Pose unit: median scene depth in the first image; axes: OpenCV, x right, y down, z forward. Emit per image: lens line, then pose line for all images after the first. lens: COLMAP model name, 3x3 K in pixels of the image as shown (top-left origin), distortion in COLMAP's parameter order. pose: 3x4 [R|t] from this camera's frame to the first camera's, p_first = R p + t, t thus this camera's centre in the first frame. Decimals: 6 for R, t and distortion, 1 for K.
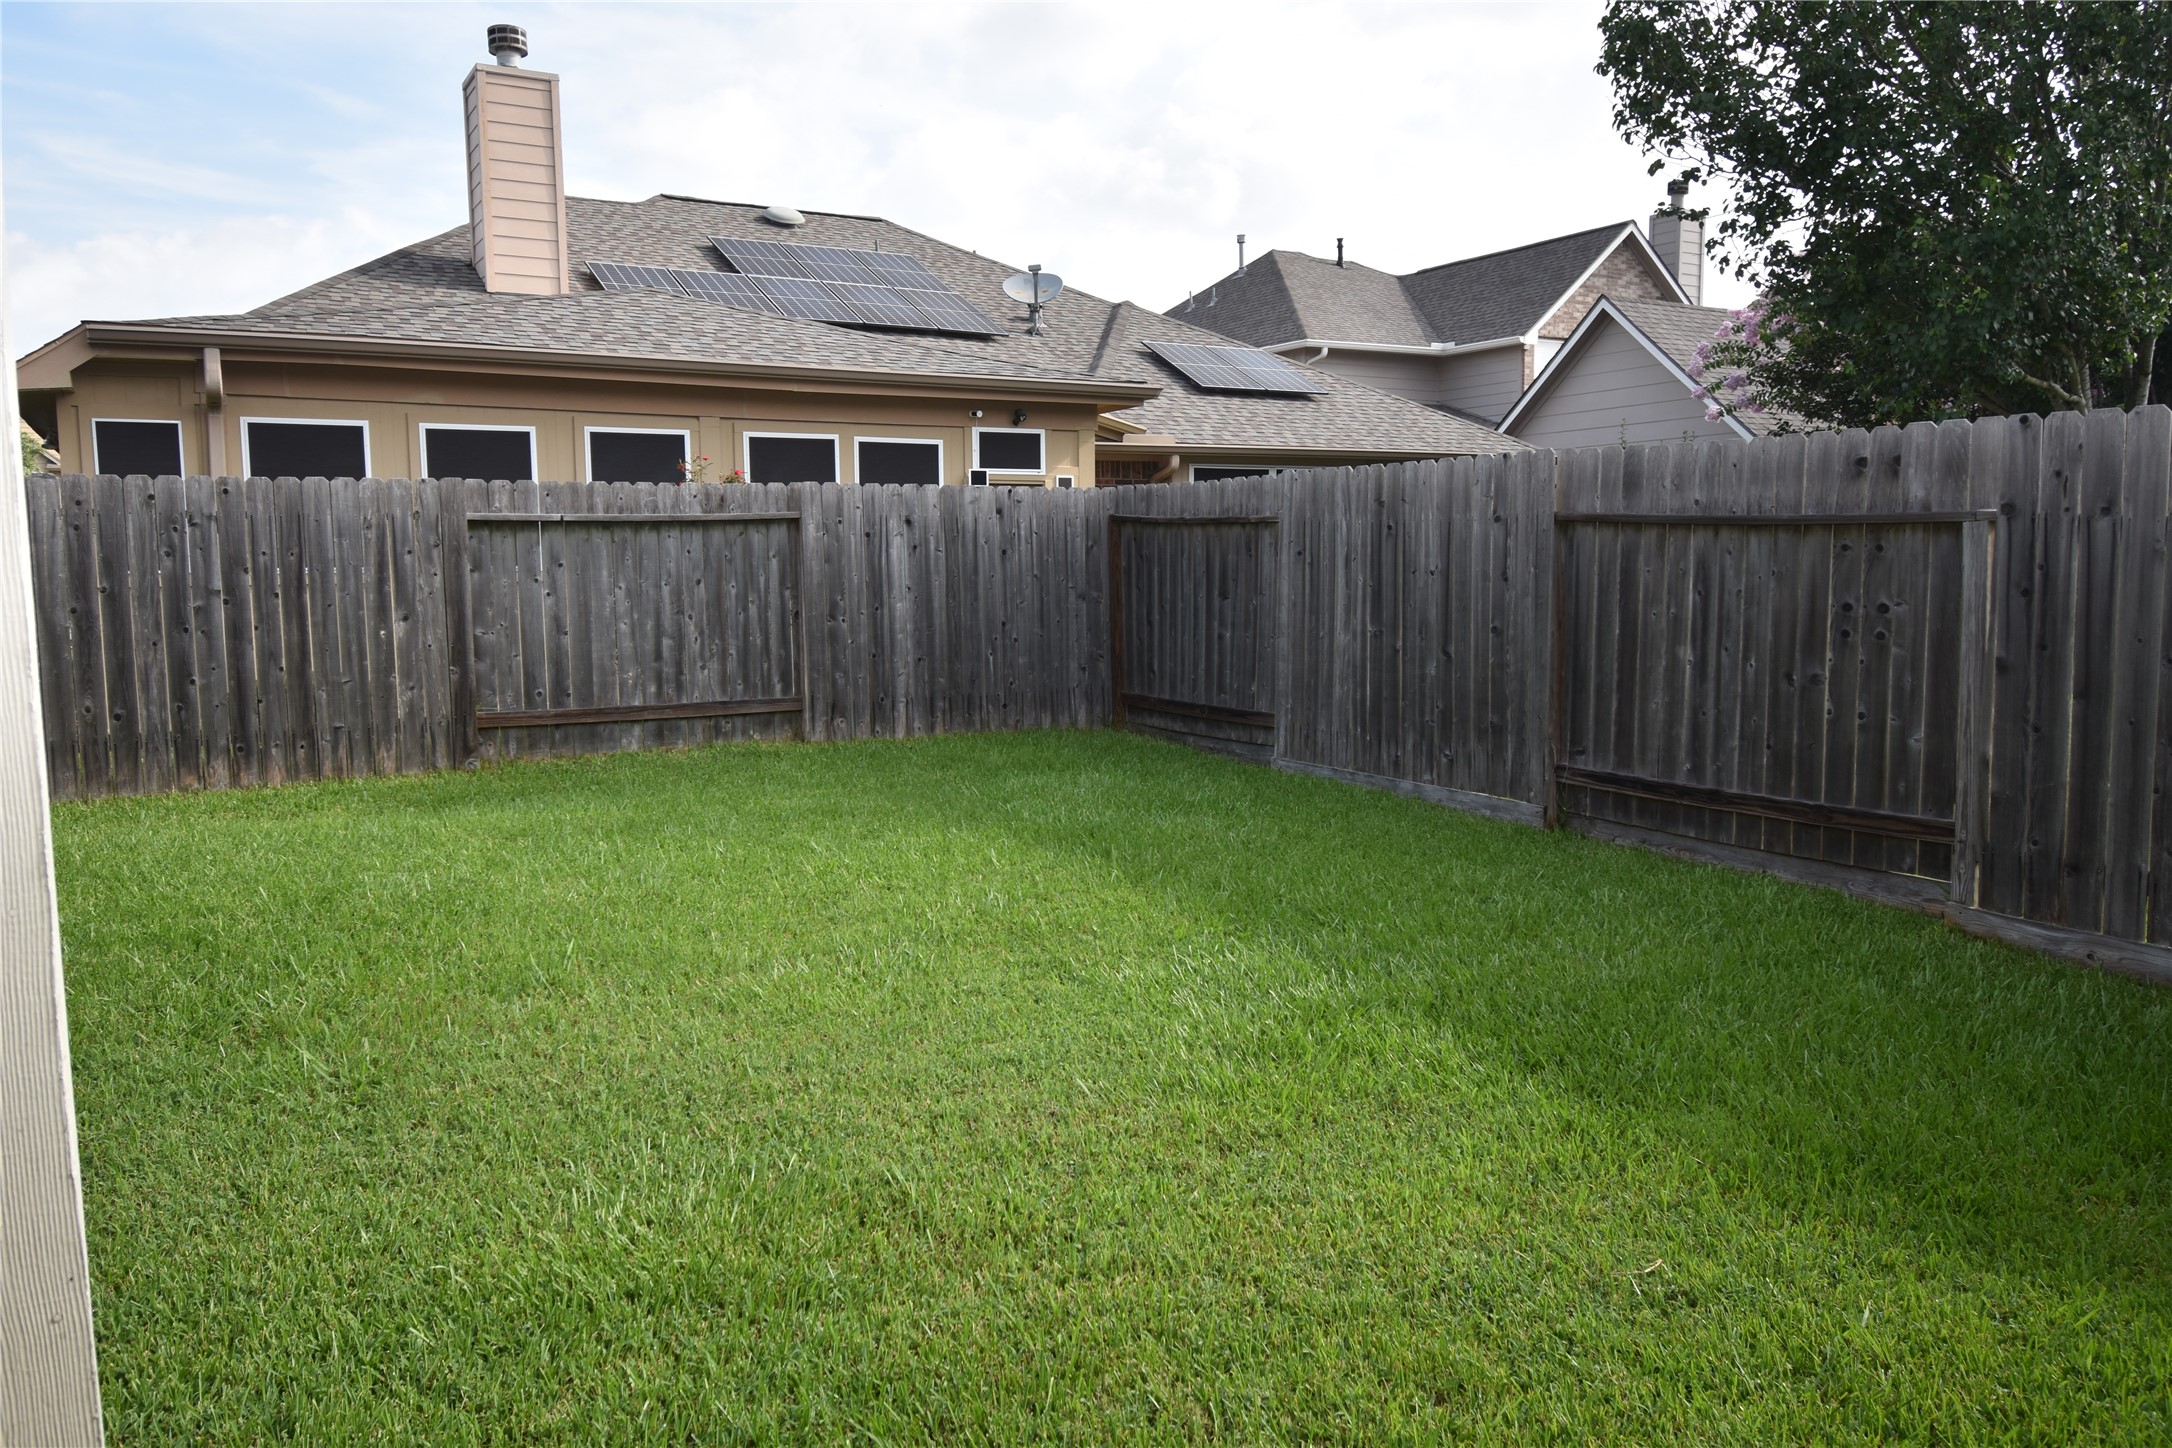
lens RADIAL K [[1548.9, 0, 1087.6], [0, 1548.9, 718.6], [0, 0, 1]] dist [0.009572, -0.030355]
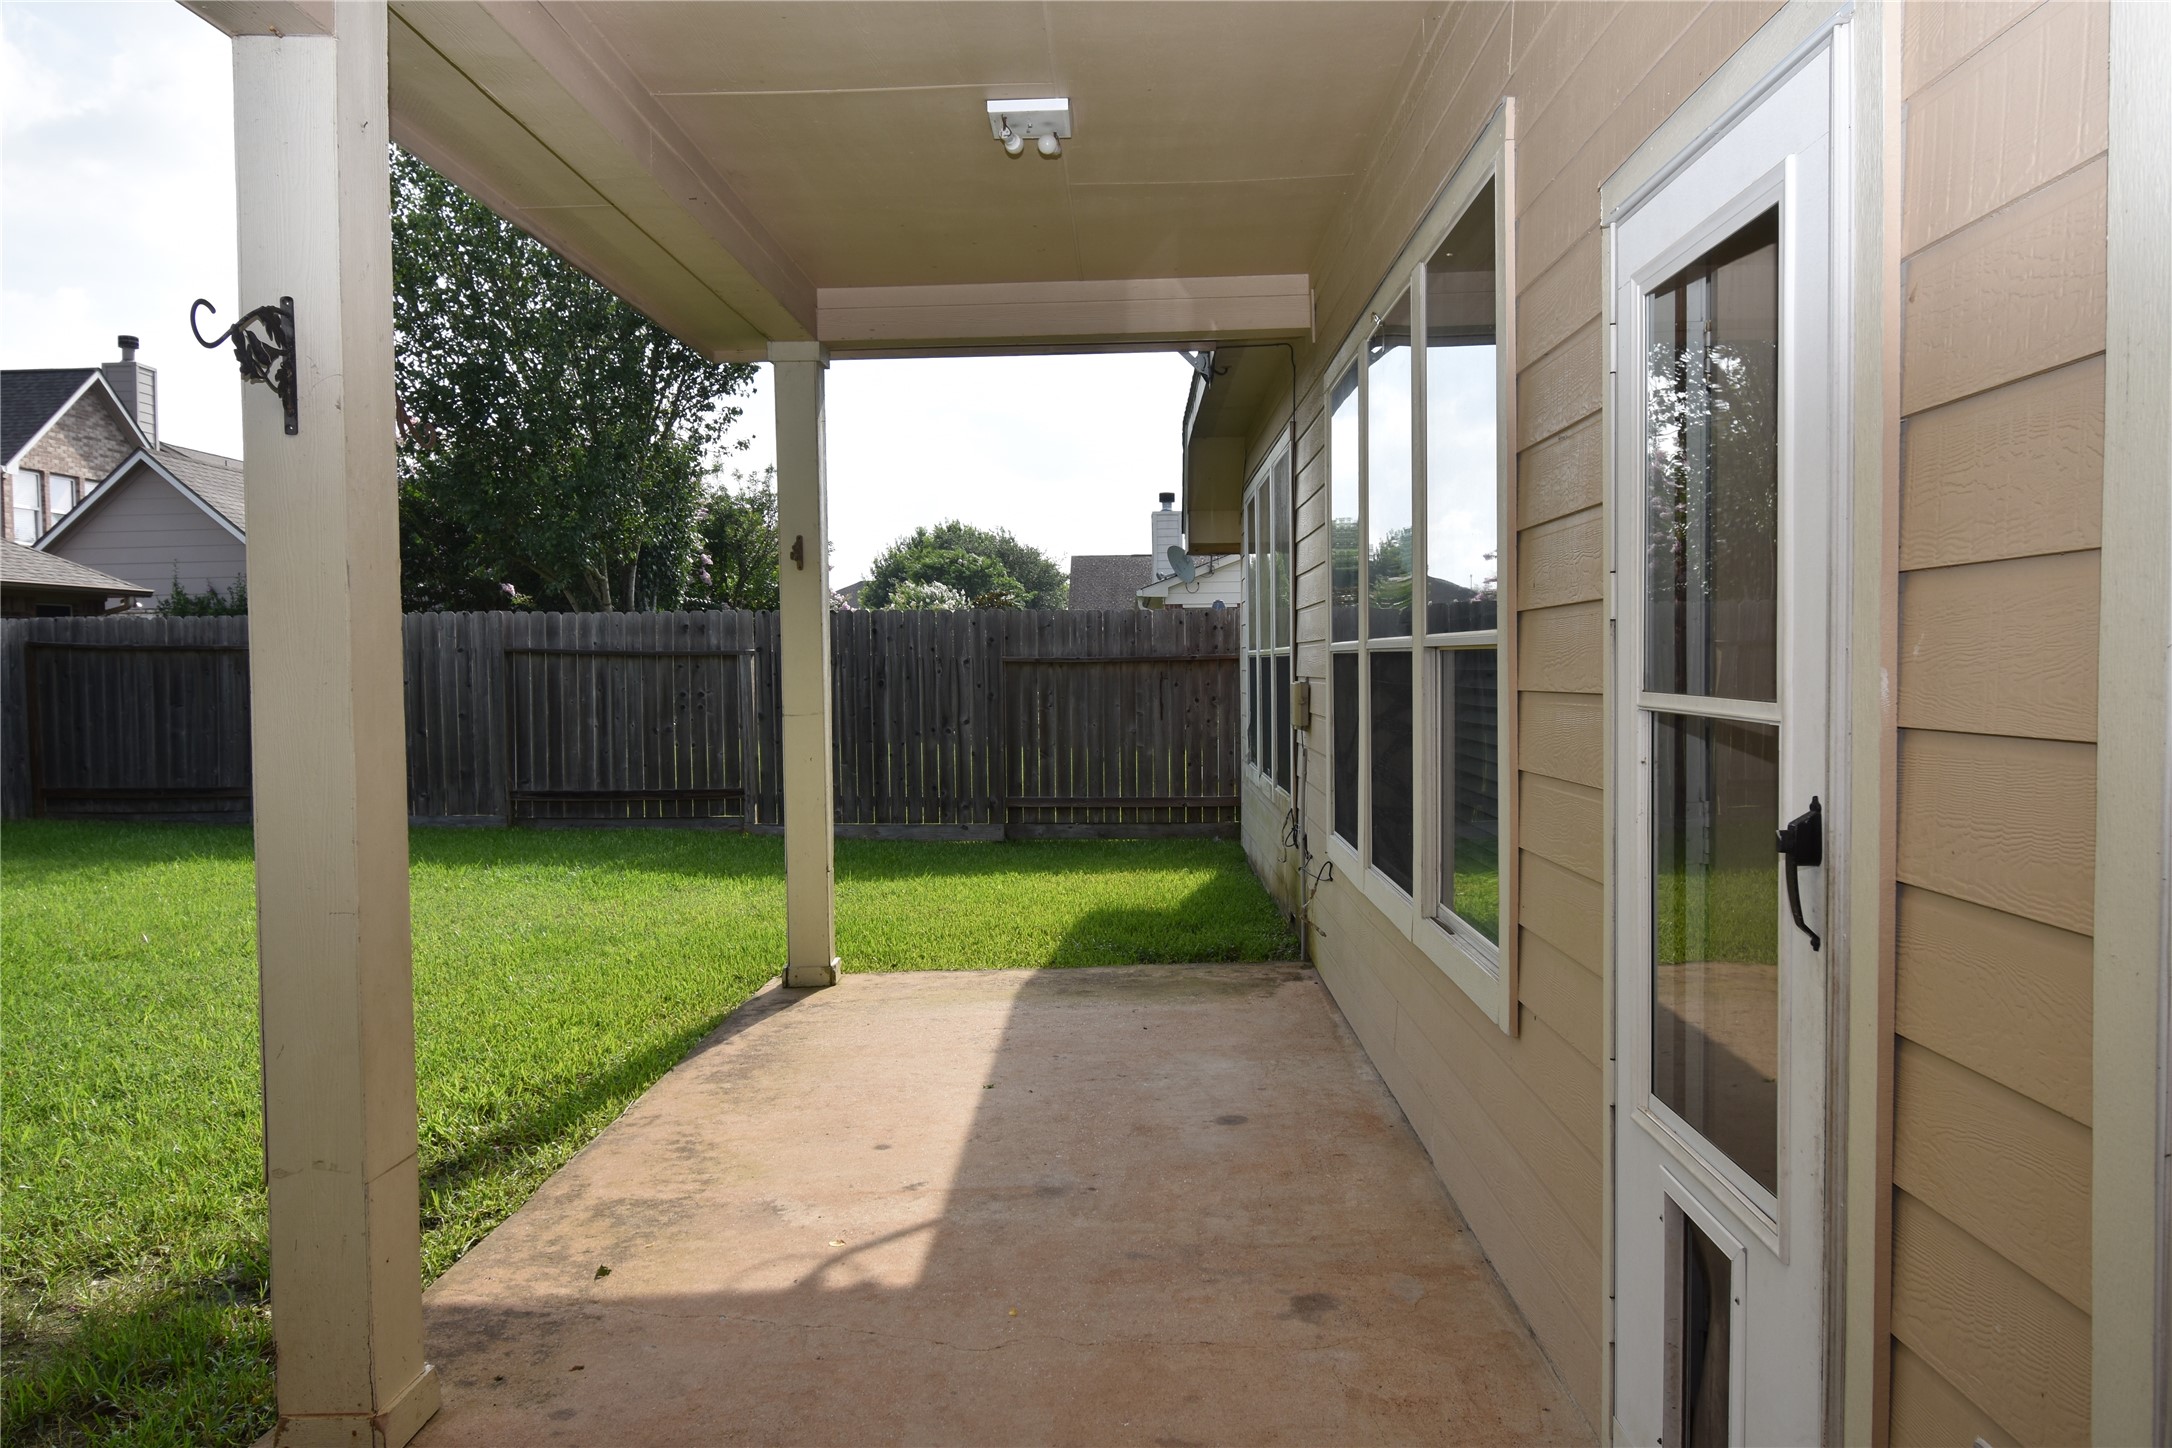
lens RADIAL K [[1548.9, 0, 1087.6], [0, 1548.9, 718.6], [0, 0, 1]] dist [0.009572, -0.030355]
pose [[0.516229, -0.029940, 0.855927, -0.836147], [0.097166, 0.994984, -0.023799, 0.052561], [-0.850921, 0.095452, 0.516549, -0.451783]]
